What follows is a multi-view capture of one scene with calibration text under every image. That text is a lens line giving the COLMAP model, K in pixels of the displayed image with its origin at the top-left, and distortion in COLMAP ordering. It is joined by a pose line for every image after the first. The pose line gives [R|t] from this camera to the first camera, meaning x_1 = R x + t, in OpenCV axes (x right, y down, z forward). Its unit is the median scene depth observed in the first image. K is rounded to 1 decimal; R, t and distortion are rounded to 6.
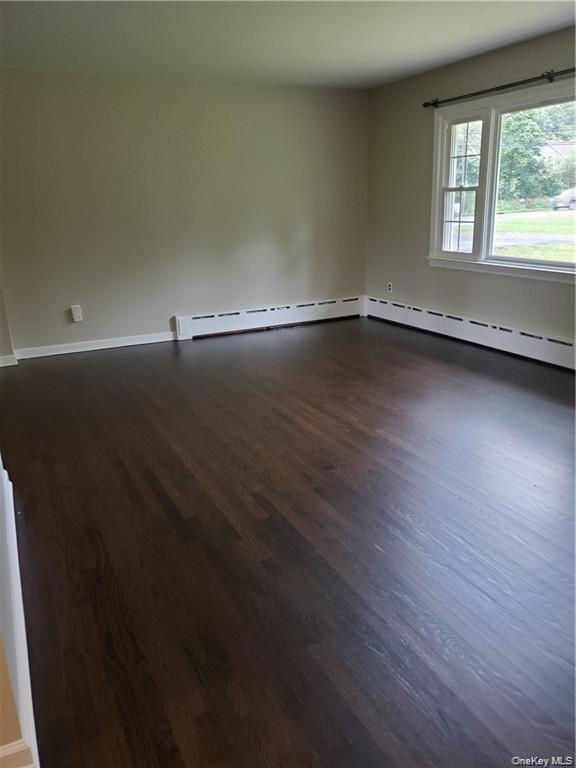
lens RADIAL K [[595.3, 0, 288.0], [0, 595.3, 384.0], [0, 0, 1]] dist [0.009381, -0.007336]
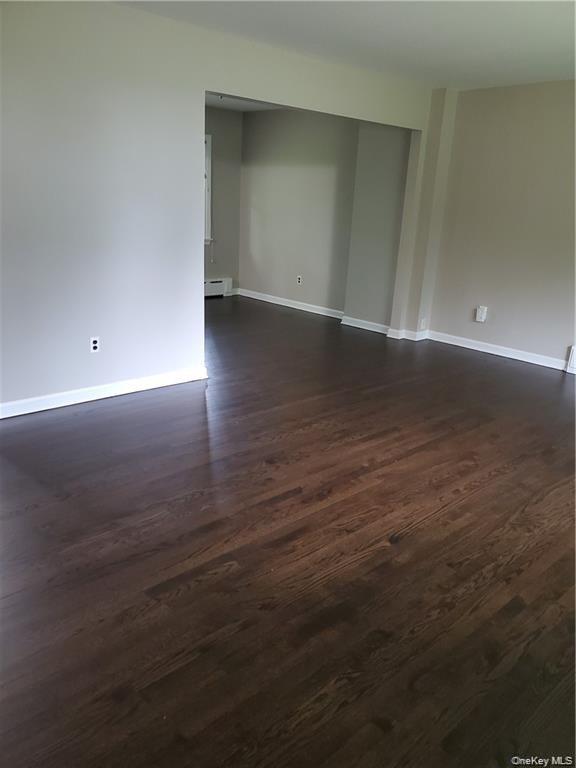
lens RADIAL K [[595.3, 0, 288.0], [0, 595.3, 384.0], [0, 0, 1]] dist [0.009381, -0.007336]
pose [[0.298291, 0.328083, -0.896317, 0.771793], [-0.350330, 0.911159, 0.216927, -0.171197], [0.887858, 0.249300, 0.386728, 0.517011]]
